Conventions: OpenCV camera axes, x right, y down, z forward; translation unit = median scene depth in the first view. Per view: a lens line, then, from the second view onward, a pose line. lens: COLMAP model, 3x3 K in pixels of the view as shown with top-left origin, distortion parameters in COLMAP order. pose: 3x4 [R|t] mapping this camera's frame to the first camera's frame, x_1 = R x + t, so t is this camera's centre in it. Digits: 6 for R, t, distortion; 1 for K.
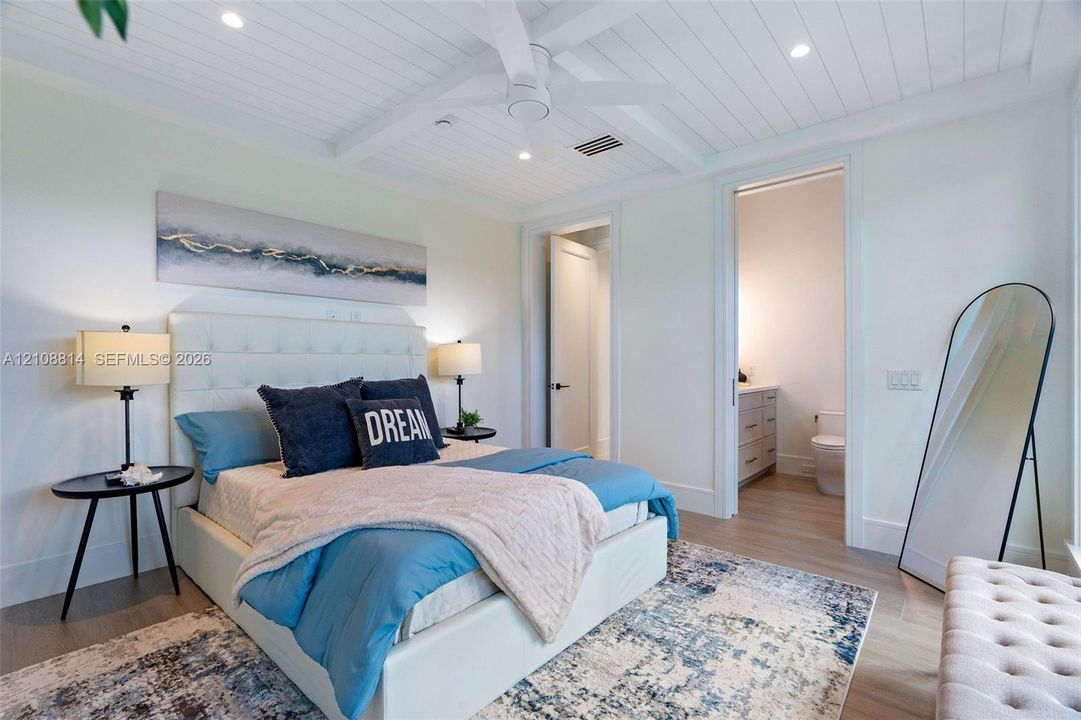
lens RADIAL K [[485.2, 0, 541.6], [0, 485.2, 361.4], [0, 0, 1]] dist [-0.001041, -0.000204]
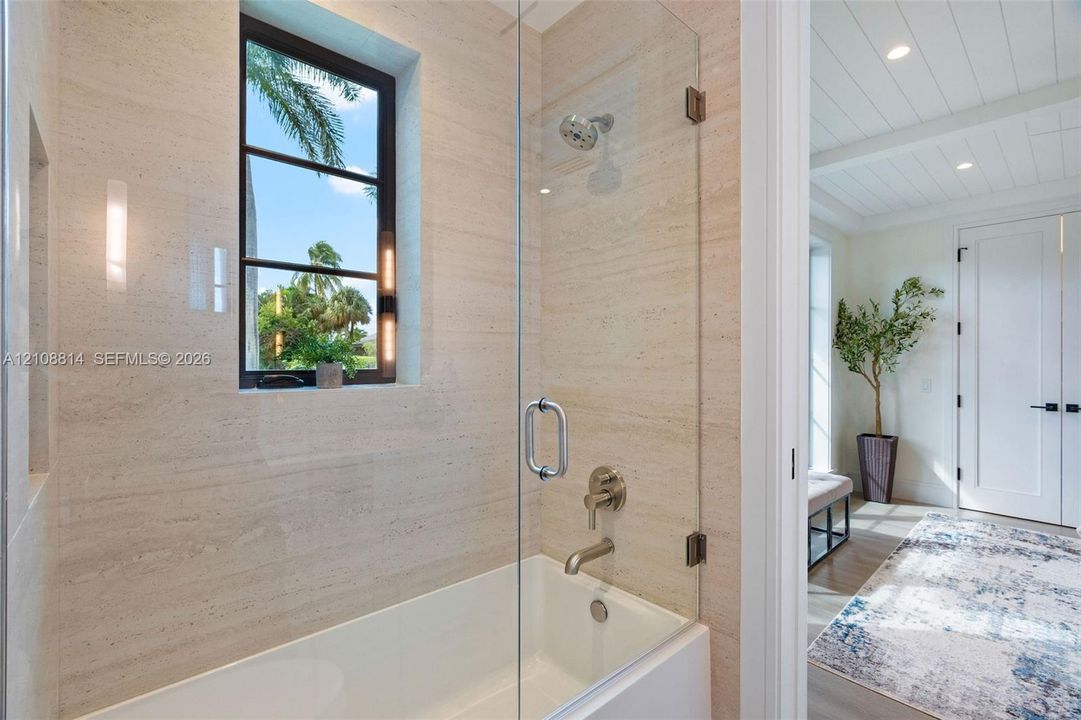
lens RADIAL K [[485.2, 0, 540.2], [0, 485.2, 361.9], [0, 0, 1]] dist [-0.001041, -0.000204]
pose [[-0.992968, 0.000186, 0.118382, 1.276413], [0.000466, 0.999997, 0.002337, -0.060083], [-0.118382, 0.002376, -0.992965, 2.314074]]
